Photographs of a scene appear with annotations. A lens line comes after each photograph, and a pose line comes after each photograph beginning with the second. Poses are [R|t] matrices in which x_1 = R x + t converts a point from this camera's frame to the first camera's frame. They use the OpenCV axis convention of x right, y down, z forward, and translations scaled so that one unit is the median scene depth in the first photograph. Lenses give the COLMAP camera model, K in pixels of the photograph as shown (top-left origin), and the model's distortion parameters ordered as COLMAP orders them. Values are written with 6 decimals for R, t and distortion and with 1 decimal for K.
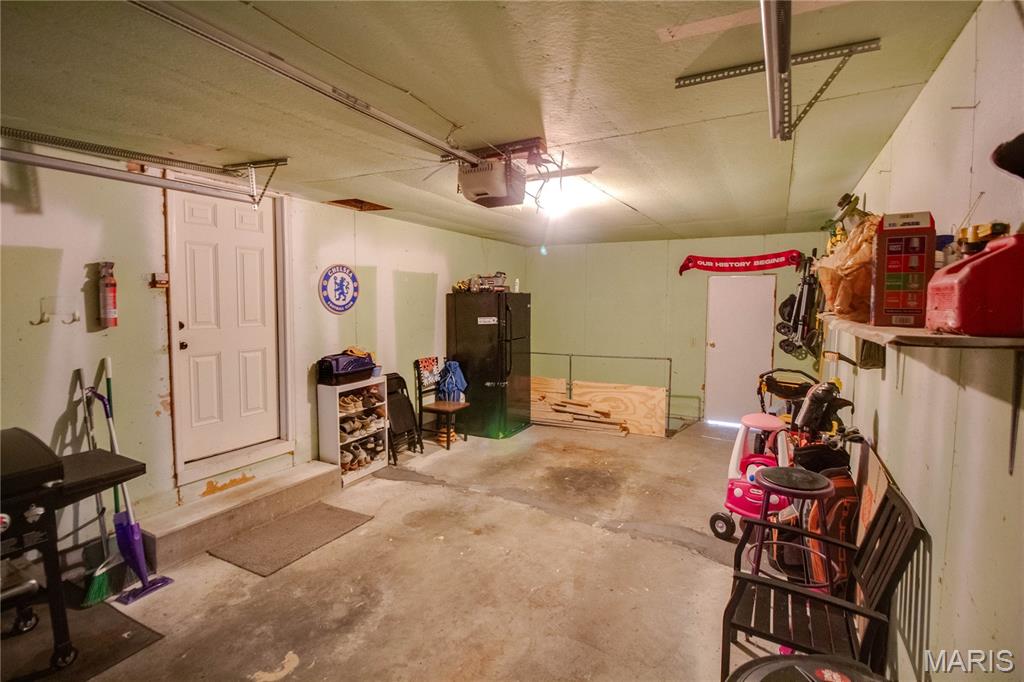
lens RADIAL K [[492.2, 0, 511.8], [0, 492.2, 327.1], [0, 0, 1]] dist [-0.000641, -0.000449]
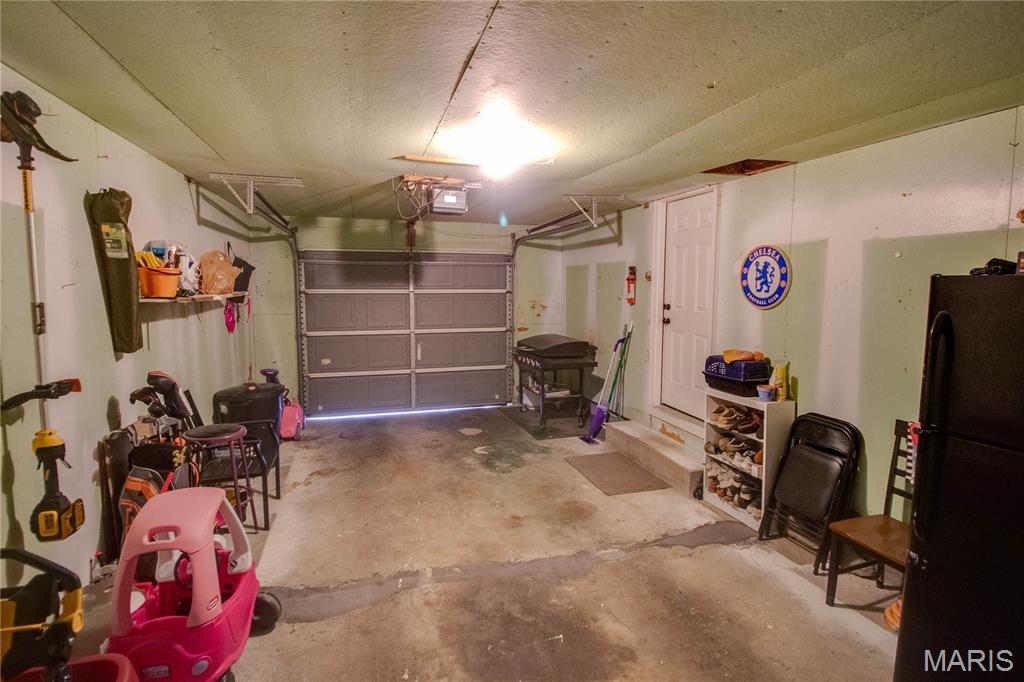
lens RADIAL K [[492.2, 0, 511.8], [0, 492.2, 327.1], [0, 0, 1]] dist [-0.000641, -0.000449]
pose [[-0.697681, 0.057360, -0.714109, 0.513874], [-0.048372, 0.990743, 0.126840, -0.082256], [0.714774, 0.123037, -0.688448, 1.317168]]
